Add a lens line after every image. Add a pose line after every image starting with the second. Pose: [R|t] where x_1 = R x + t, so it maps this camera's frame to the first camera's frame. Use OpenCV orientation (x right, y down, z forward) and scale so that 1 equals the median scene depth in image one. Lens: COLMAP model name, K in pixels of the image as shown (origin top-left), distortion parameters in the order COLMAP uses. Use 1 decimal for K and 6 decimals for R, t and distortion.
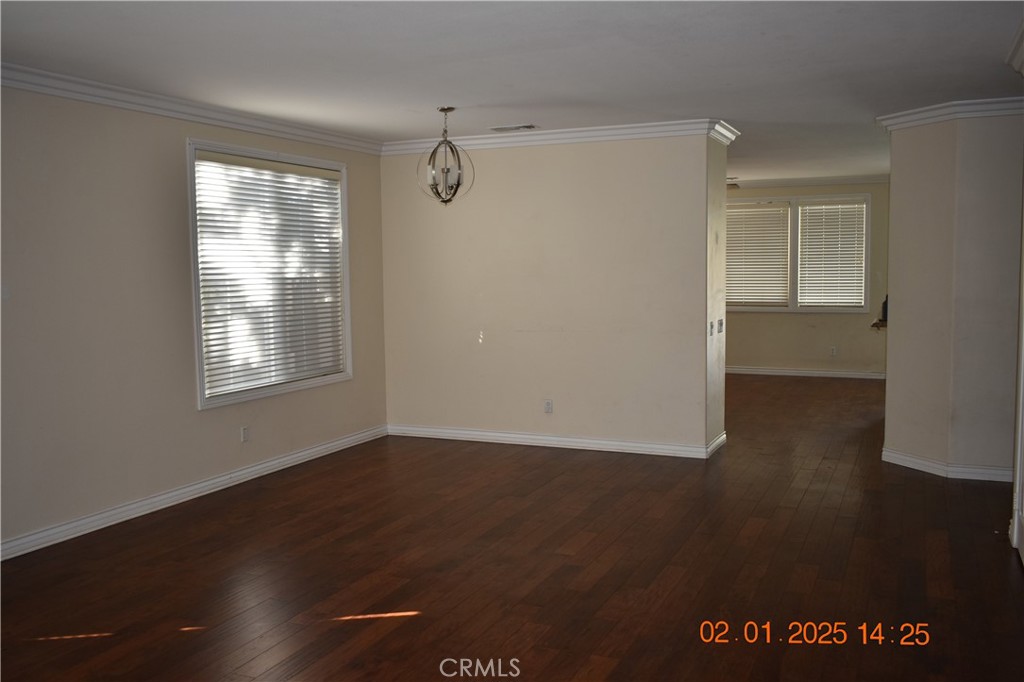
lens RADIAL K [[919.1, 0, 512.6], [0, 919.1, 340.7], [0, 0, 1]] dist [-0.017965, -0.000959]
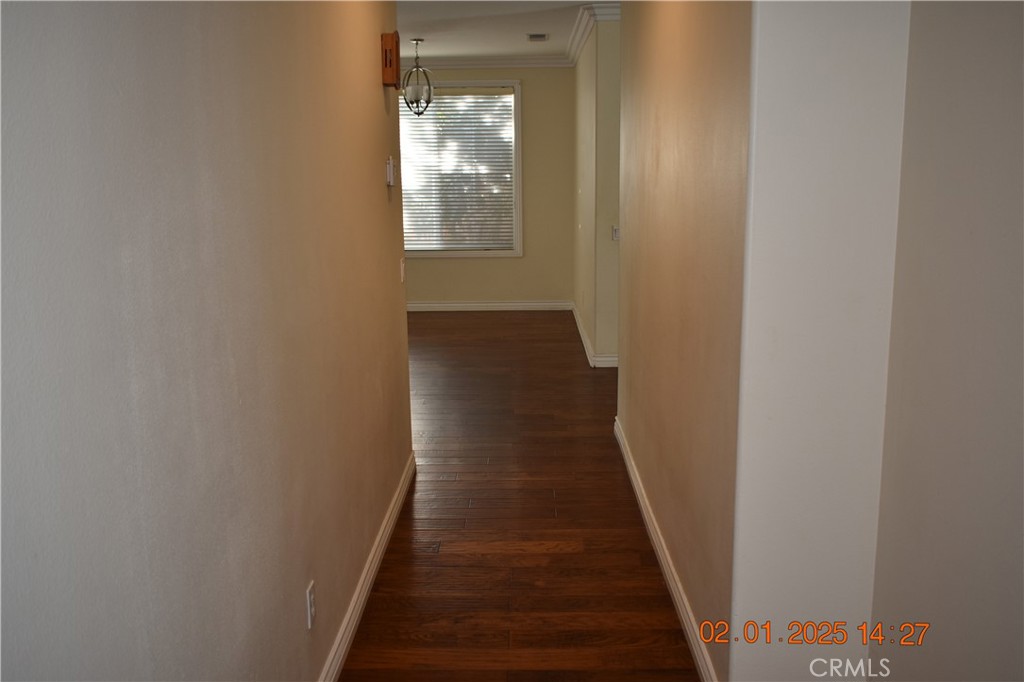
lens RADIAL K [[919.1, 0, 513.3], [0, 919.1, 341.9], [0, 0, 1]] dist [-0.017965, -0.000959]
pose [[0.388173, 0.172528, -0.905293, 1.069126], [-0.074571, 0.984979, 0.155739, -0.041437], [0.918564, 0.007055, 0.395208, 0.545565]]
